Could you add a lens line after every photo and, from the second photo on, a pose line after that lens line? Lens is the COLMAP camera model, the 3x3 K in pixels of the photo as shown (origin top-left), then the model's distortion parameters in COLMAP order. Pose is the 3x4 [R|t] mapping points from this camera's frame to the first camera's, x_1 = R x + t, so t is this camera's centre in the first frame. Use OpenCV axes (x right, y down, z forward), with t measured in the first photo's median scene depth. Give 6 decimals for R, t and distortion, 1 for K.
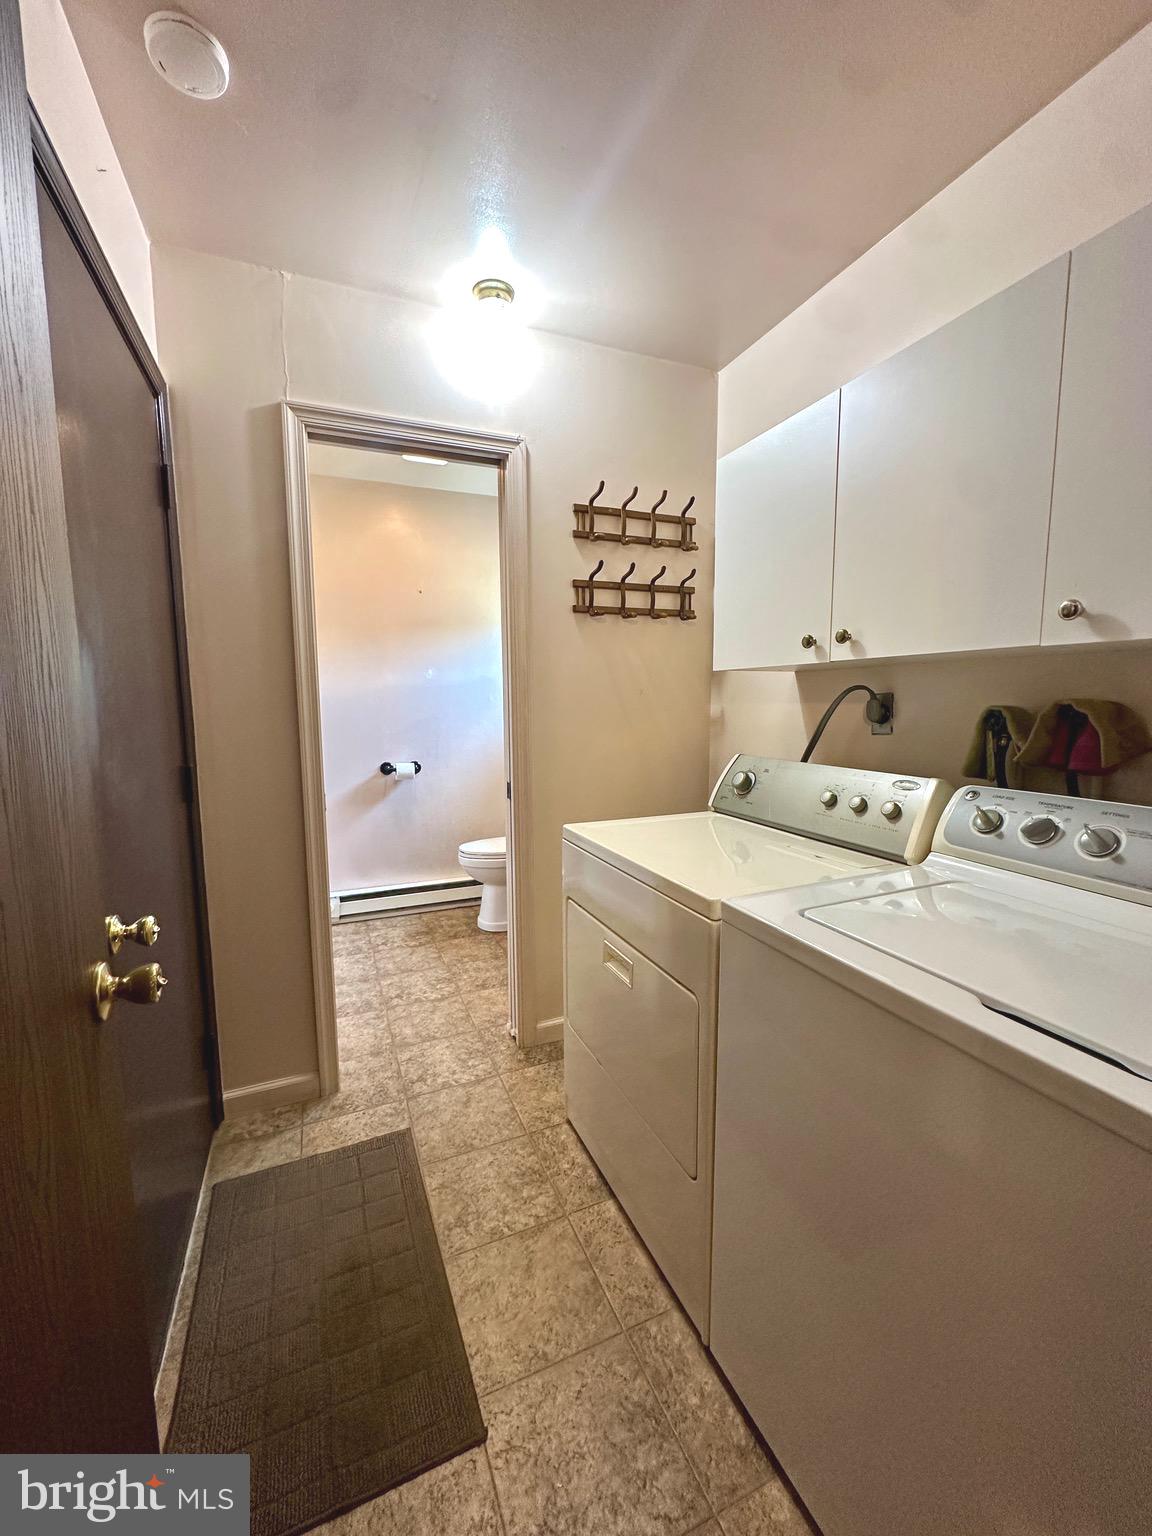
lens RADIAL K [[615.1, 0, 576.3], [0, 615.1, 766.6], [0, 0, 1]] dist [-0.004975, 0.000886]
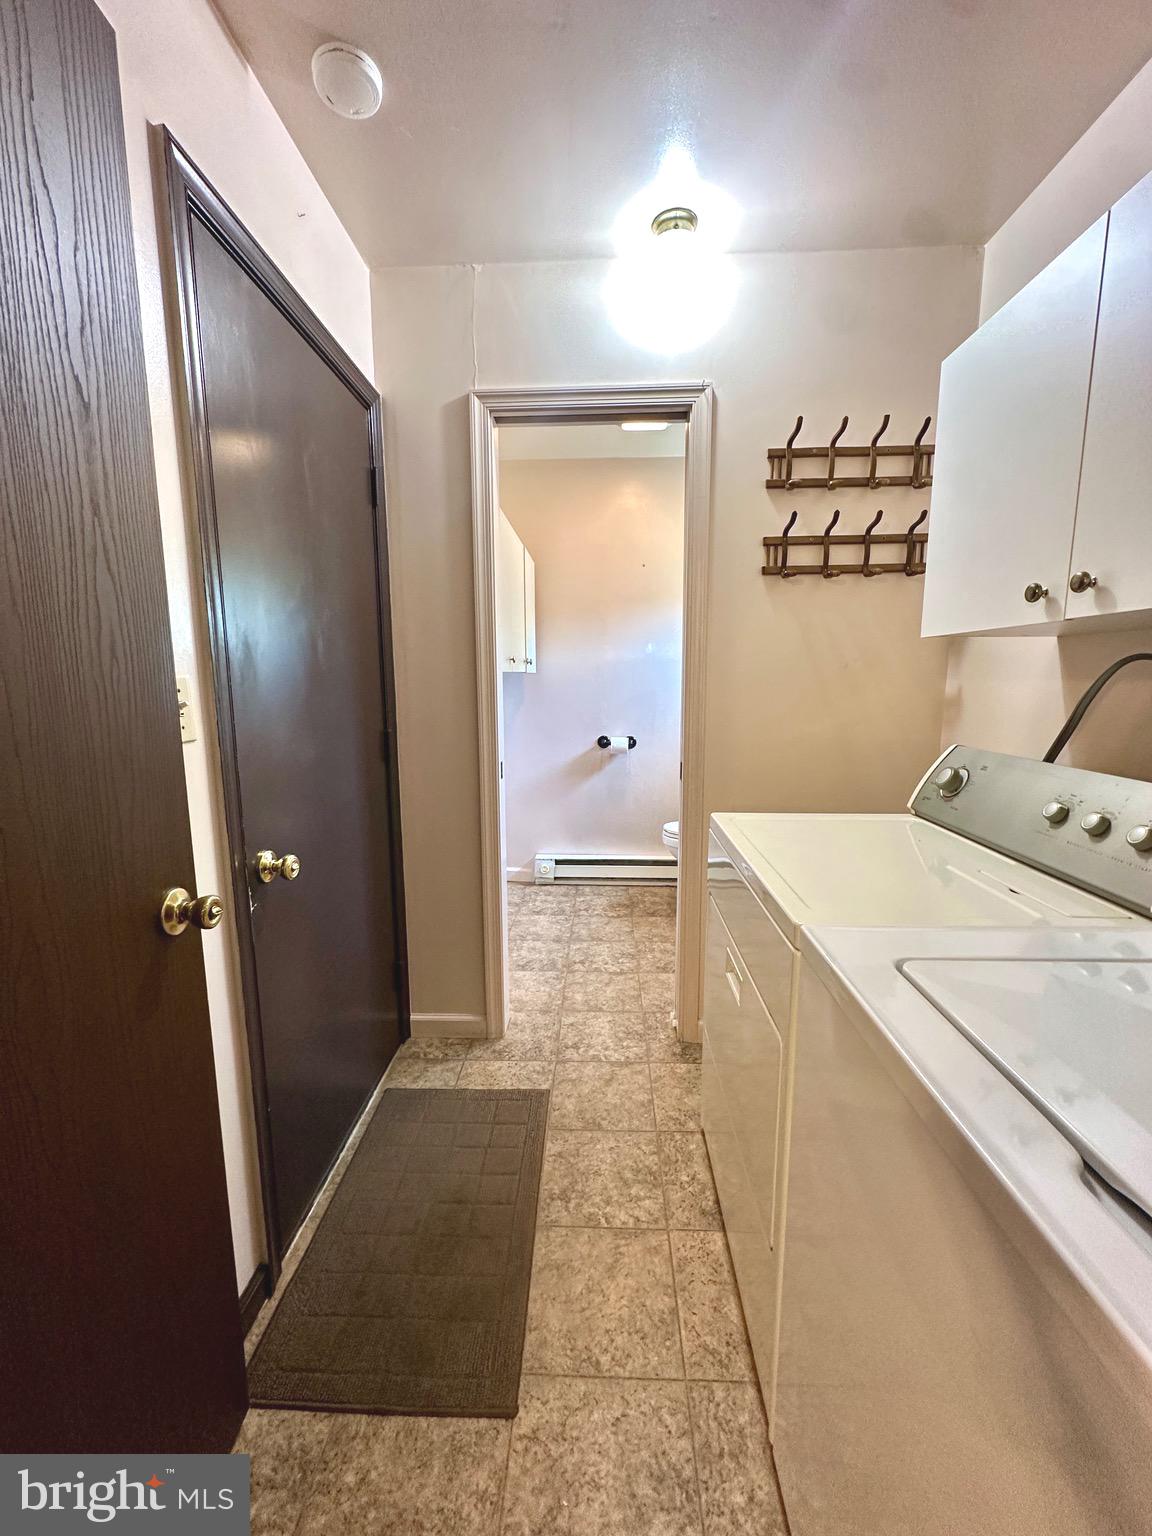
lens RADIAL K [[615.1, 0, 574.1], [0, 615.1, 766.9], [0, 0, 1]] dist [-0.004975, 0.000886]
pose [[0.902192, 0.066039, -0.426250, 0.157703], [-0.049668, 0.997542, 0.049423, -0.006588], [0.428467, -0.023418, 0.903254, 0.087718]]
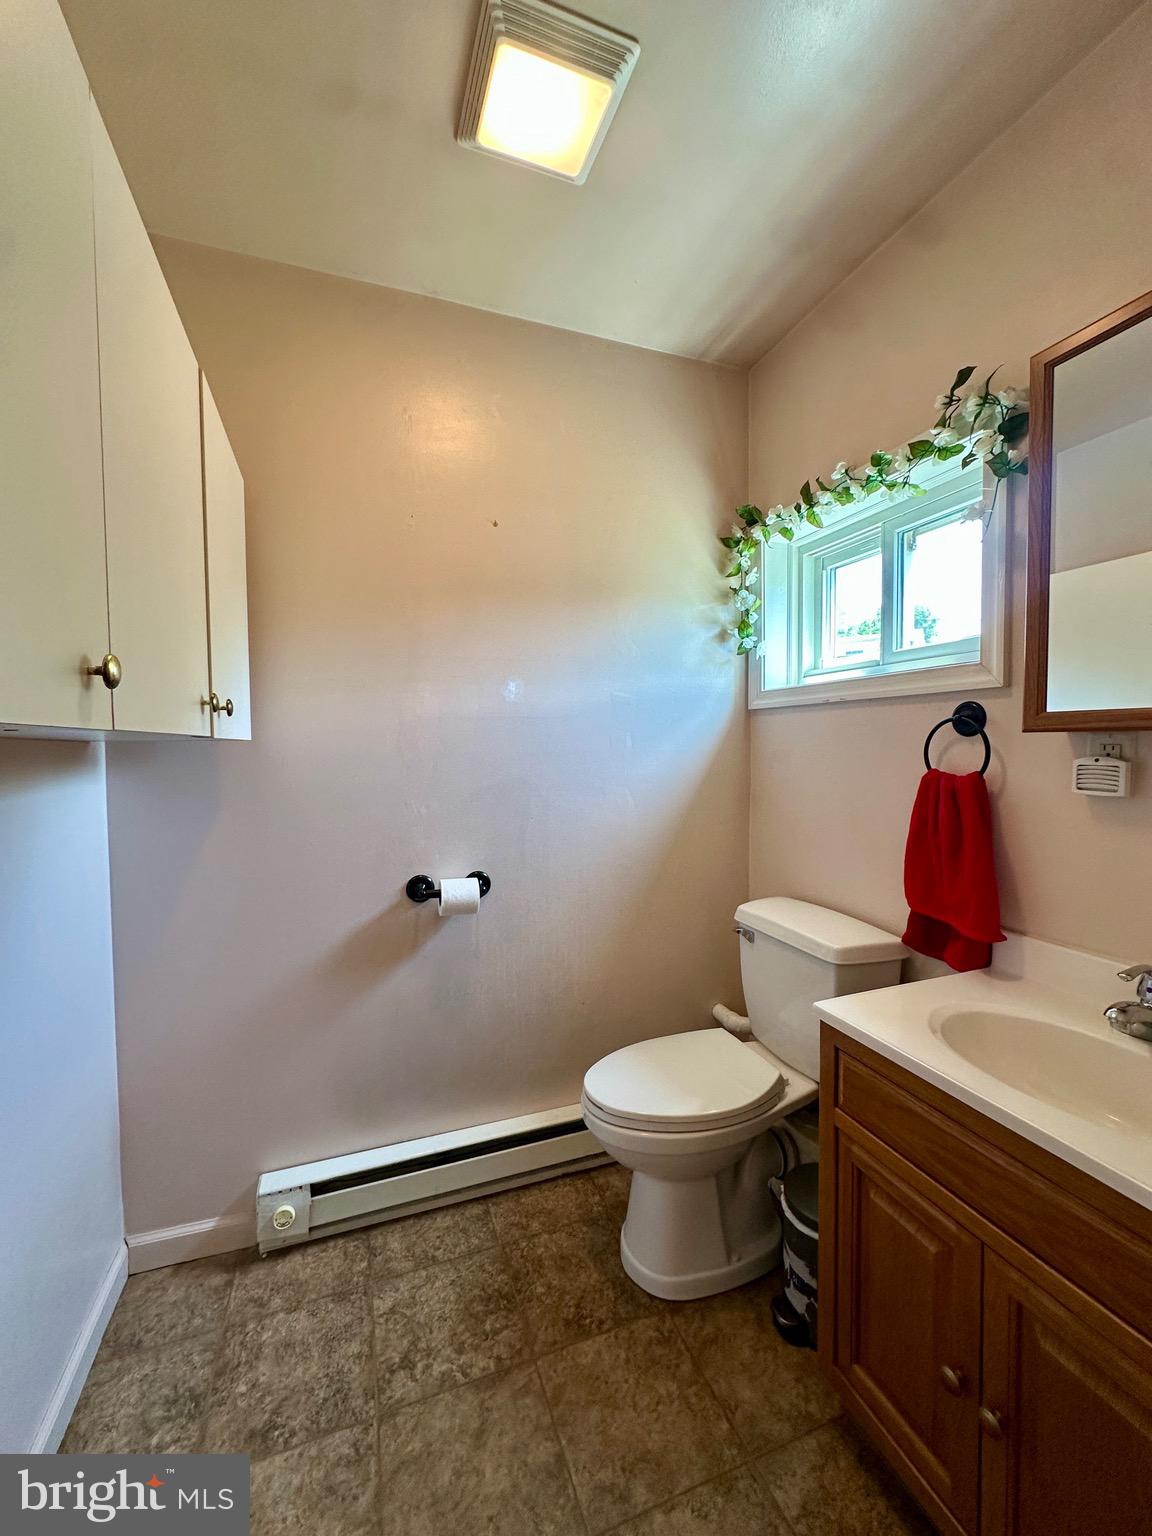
lens RADIAL K [[615.1, 0, 575.7], [0, 615.1, 761.9], [0, 0, 1]] dist [-0.004975, 0.000886]
pose [[0.999109, -0.004720, -0.041950, -0.299710], [0.001200, 0.996504, -0.083540, -0.097135], [0.042197, 0.083415, 0.995621, 0.936851]]
